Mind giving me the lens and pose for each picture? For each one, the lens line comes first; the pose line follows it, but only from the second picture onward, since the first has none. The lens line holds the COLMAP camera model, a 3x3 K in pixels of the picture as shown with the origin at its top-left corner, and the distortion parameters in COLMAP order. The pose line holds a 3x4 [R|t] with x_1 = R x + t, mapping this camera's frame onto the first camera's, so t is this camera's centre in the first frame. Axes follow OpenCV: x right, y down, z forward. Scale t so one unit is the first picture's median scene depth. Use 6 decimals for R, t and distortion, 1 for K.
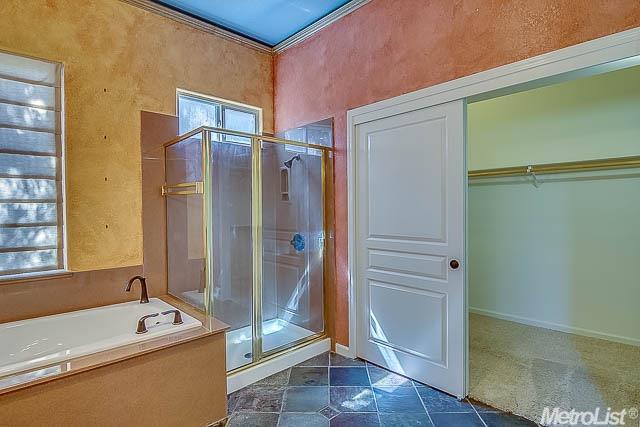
lens RADIAL K [[332.8, 0, 320.8], [0, 332.8, 212.2], [0, 0, 1]] dist [-0.030990, -0.000882]
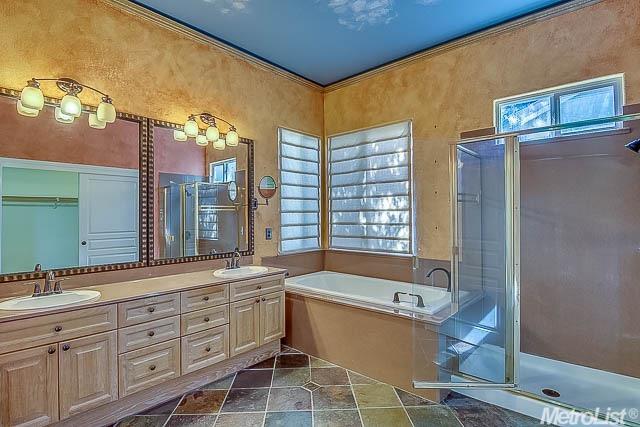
lens RADIAL K [[319.4, 0, 321.0], [0, 319.4, 213.9], [0, 0, 1]] dist [-0.010401, -0.002722]
pose [[0.082918, 0.004469, -0.996546, 0.678139], [-0.001796, 0.999989, 0.004335, -0.020447], [0.996555, 0.001430, 0.082925, 0.464380]]
